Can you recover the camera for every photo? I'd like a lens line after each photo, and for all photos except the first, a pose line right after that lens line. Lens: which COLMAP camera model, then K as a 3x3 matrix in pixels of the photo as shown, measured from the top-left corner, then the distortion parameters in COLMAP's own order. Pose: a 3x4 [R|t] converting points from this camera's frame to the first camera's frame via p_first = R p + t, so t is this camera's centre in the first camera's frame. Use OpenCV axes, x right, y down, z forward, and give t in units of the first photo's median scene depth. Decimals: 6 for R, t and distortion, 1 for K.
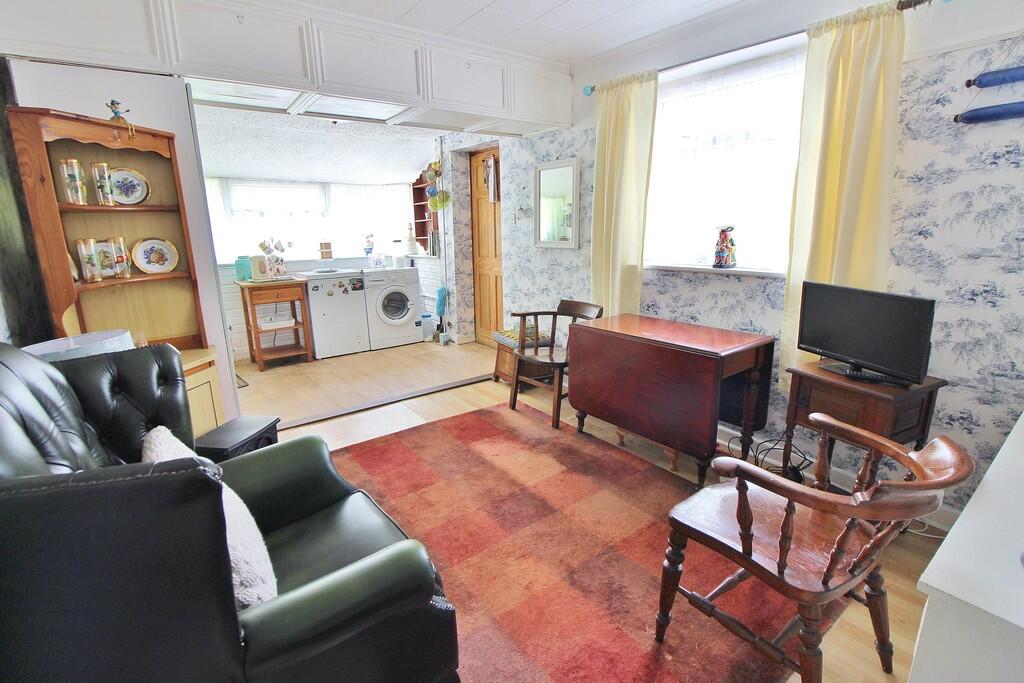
lens RADIAL K [[481.8, 0, 515.3], [0, 481.8, 336.1], [0, 0, 1]] dist [-0.002129, -0.000513]
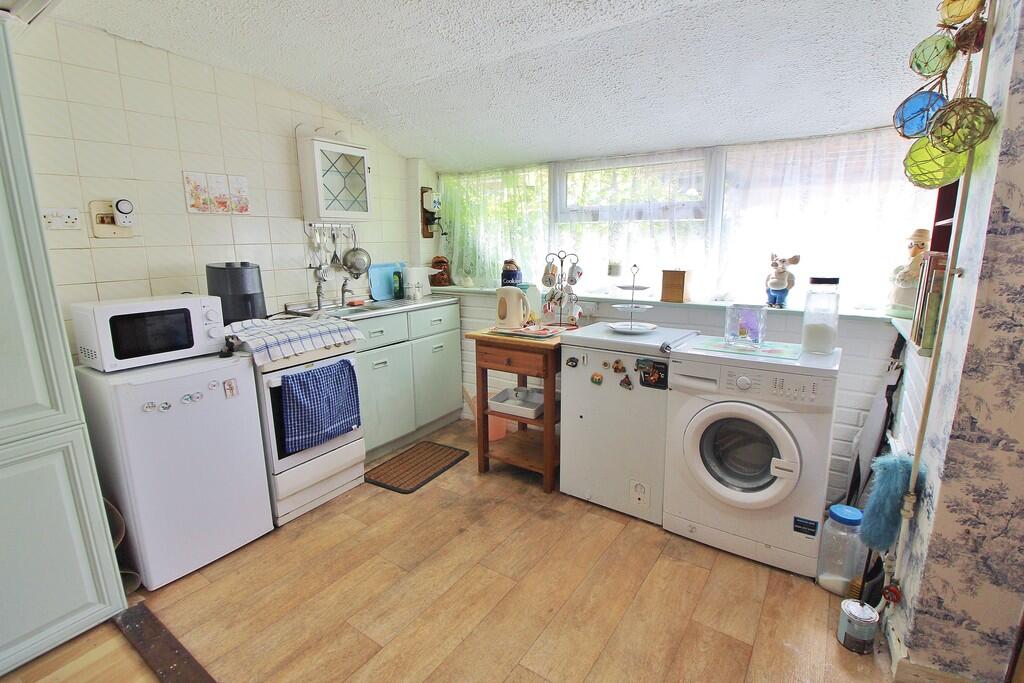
lens RADIAL K [[481.8, 0, 515.3], [0, 481.8, 336.1], [0, 0, 1]] dist [-0.002129, -0.000513]
pose [[0.316372, 0.198844, -0.927561, 0.023901], [-0.207896, 0.968549, 0.136721, -0.172324], [0.925574, 0.149582, 0.347760, 0.727501]]
